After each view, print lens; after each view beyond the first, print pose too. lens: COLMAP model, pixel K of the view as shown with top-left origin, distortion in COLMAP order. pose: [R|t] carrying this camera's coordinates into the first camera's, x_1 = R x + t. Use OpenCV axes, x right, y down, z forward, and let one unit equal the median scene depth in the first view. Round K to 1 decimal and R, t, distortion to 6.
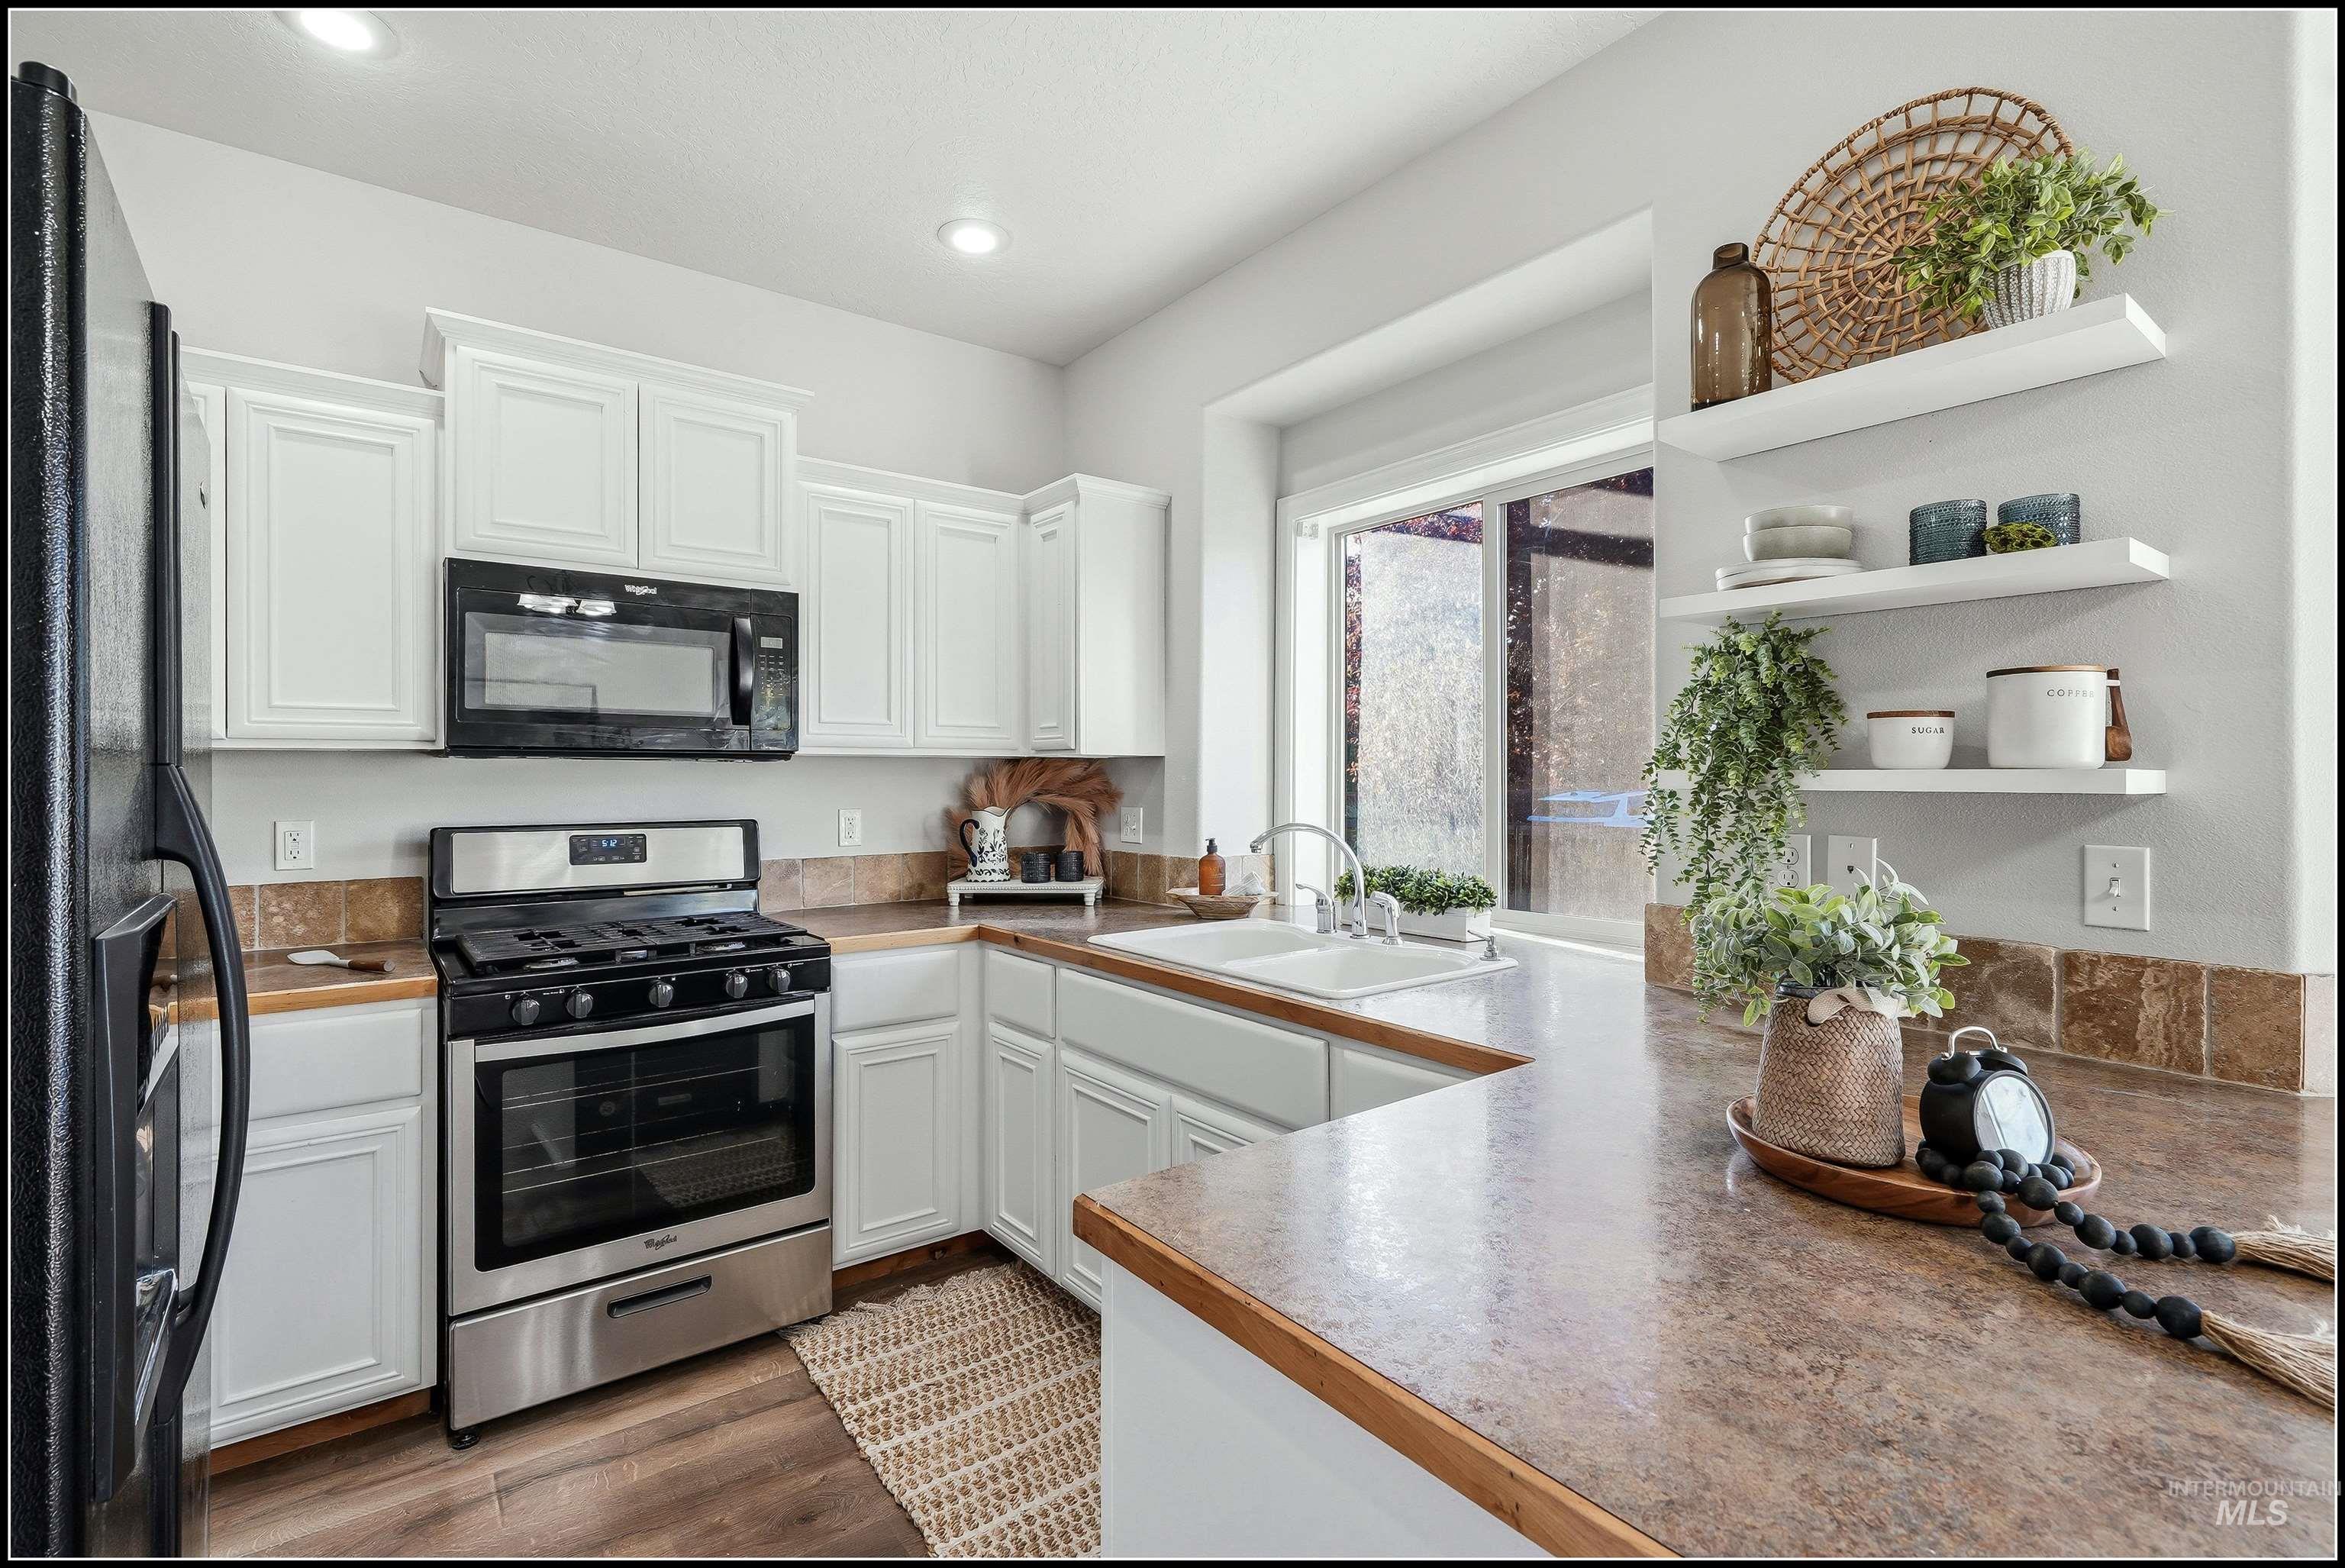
lens RADIAL K [[1053.5, 0, 1167.5], [0, 1053.5, 771.8], [0, 0, 1]] dist [0.000094, -0.000023]
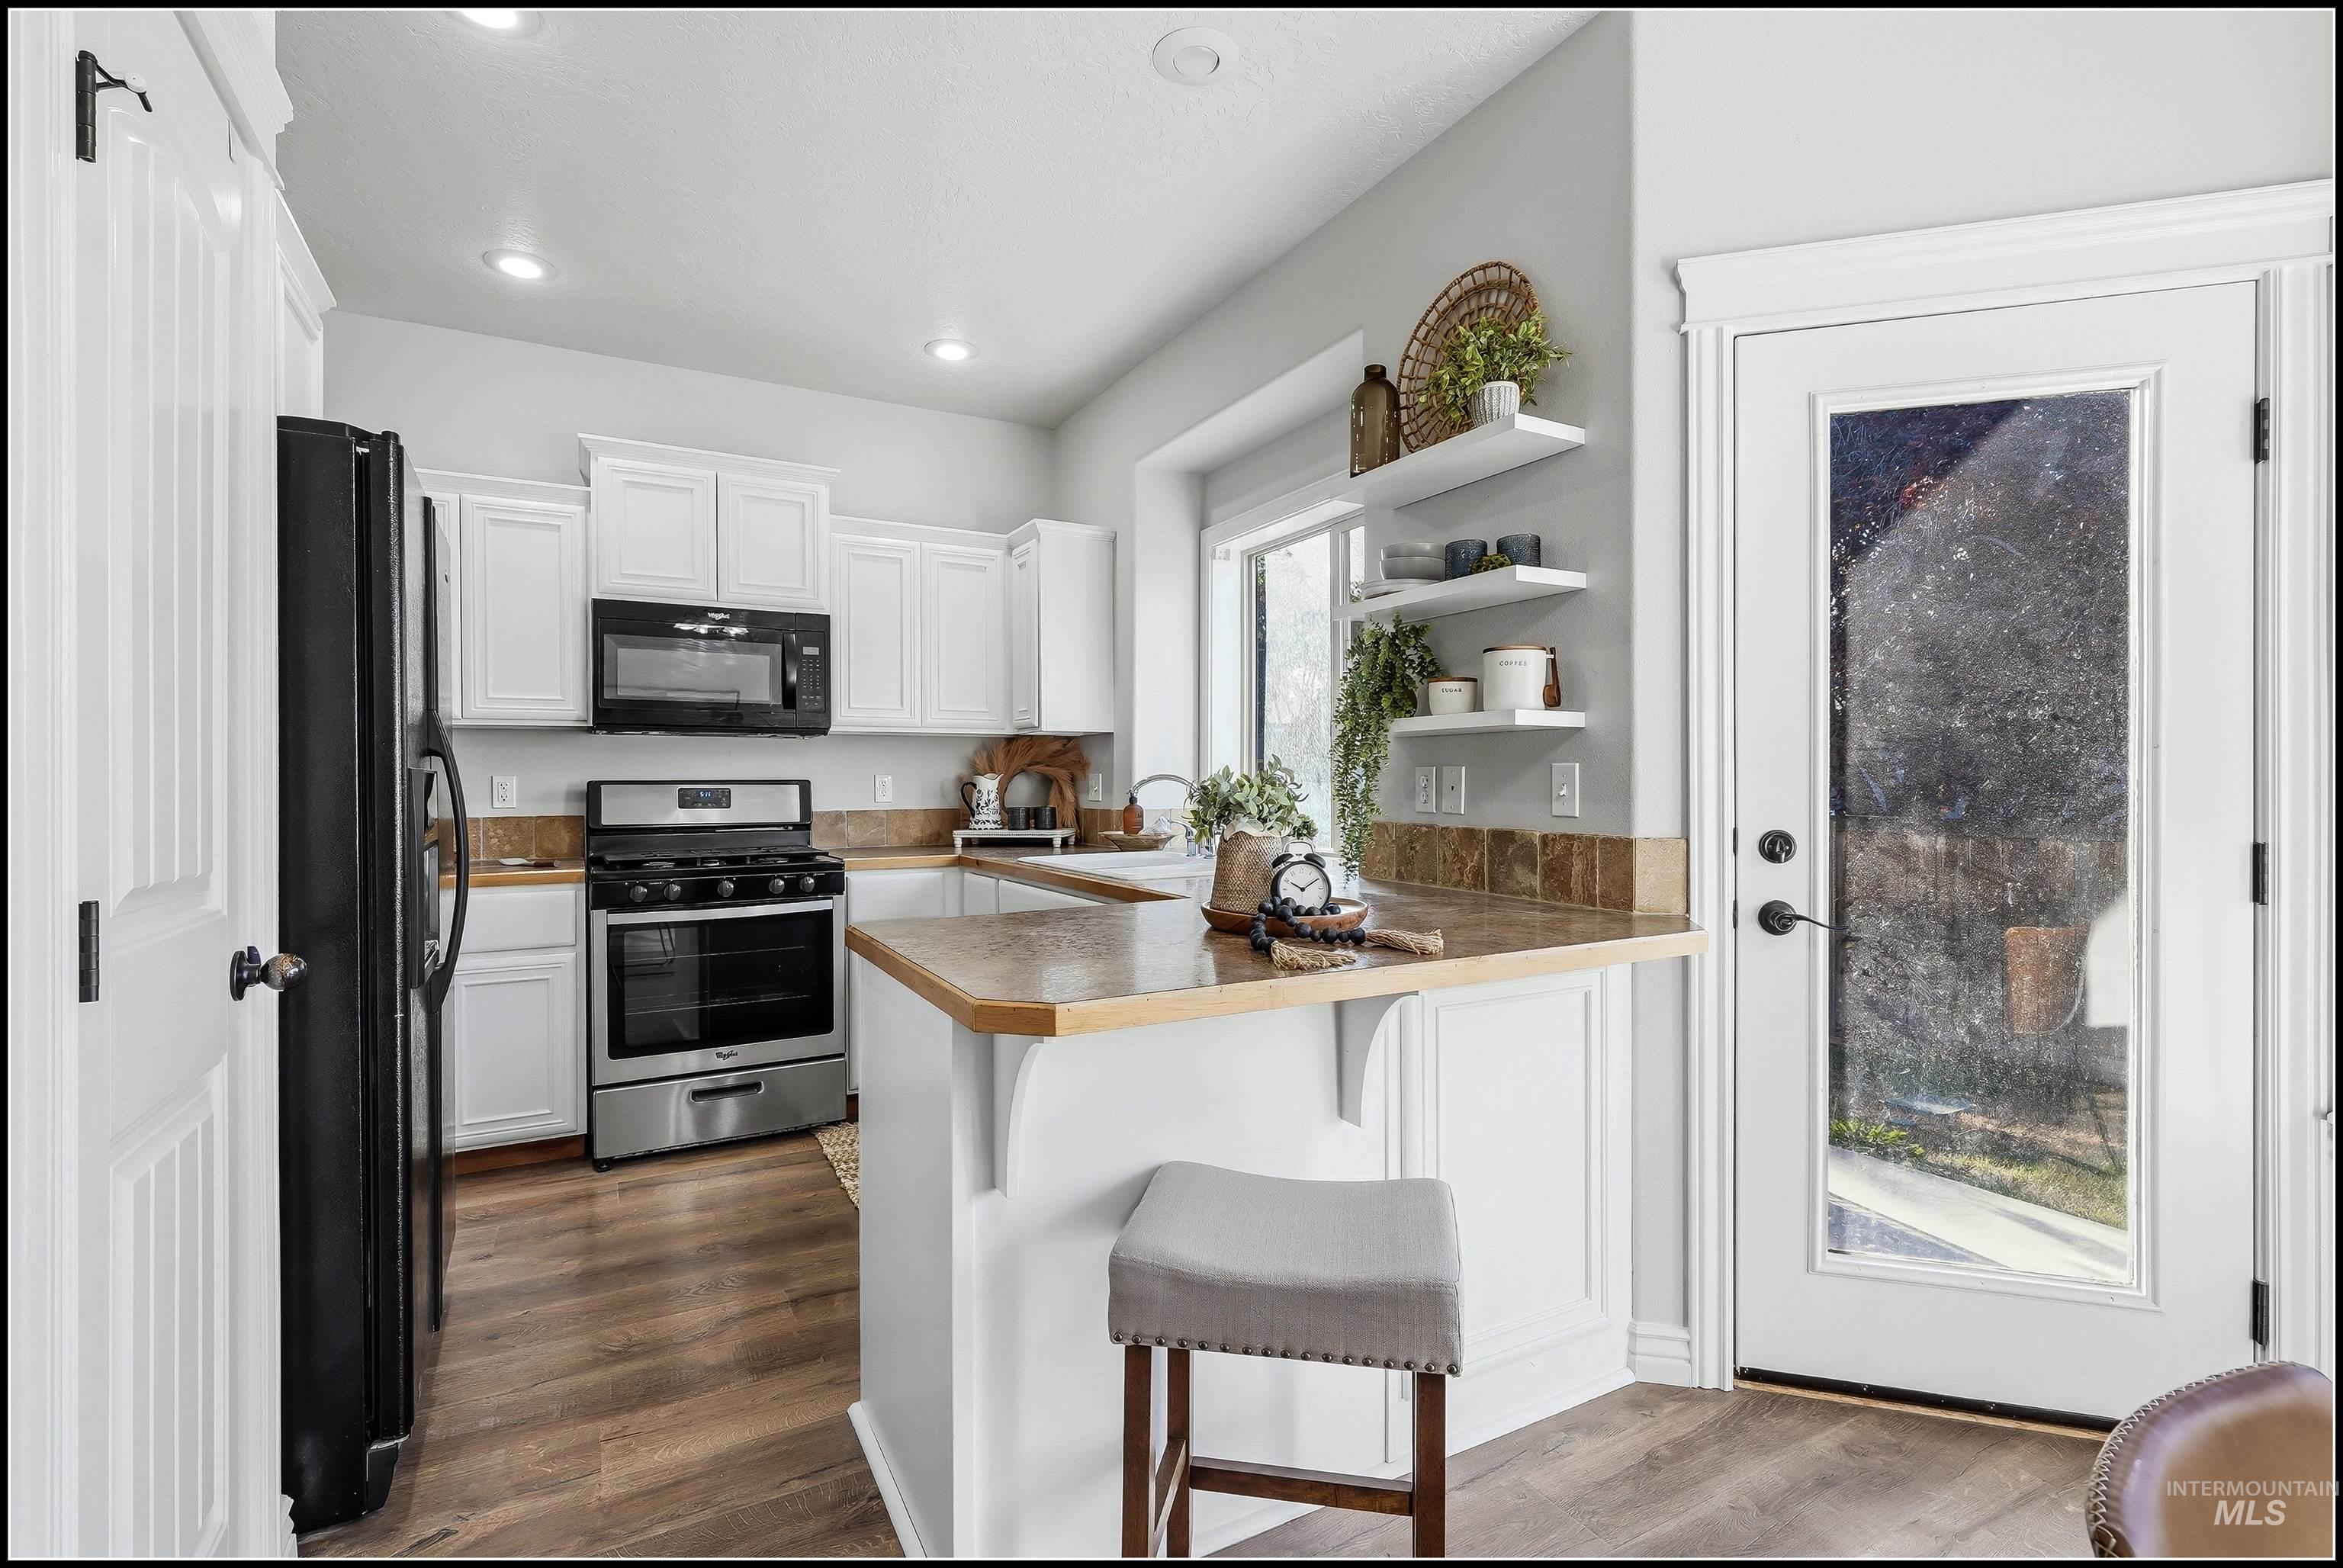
lens RADIAL K [[1064.6, 0, 1179.2], [0, 1064.6, 784.7], [0, 0, 1]] dist [0.000698, -0.000303]
pose [[0.990006, -0.003577, -0.140983, 0.322861], [0.004456, 0.999973, 0.005917, 0.051797], [0.140958, -0.006486, 0.989994, -0.350290]]
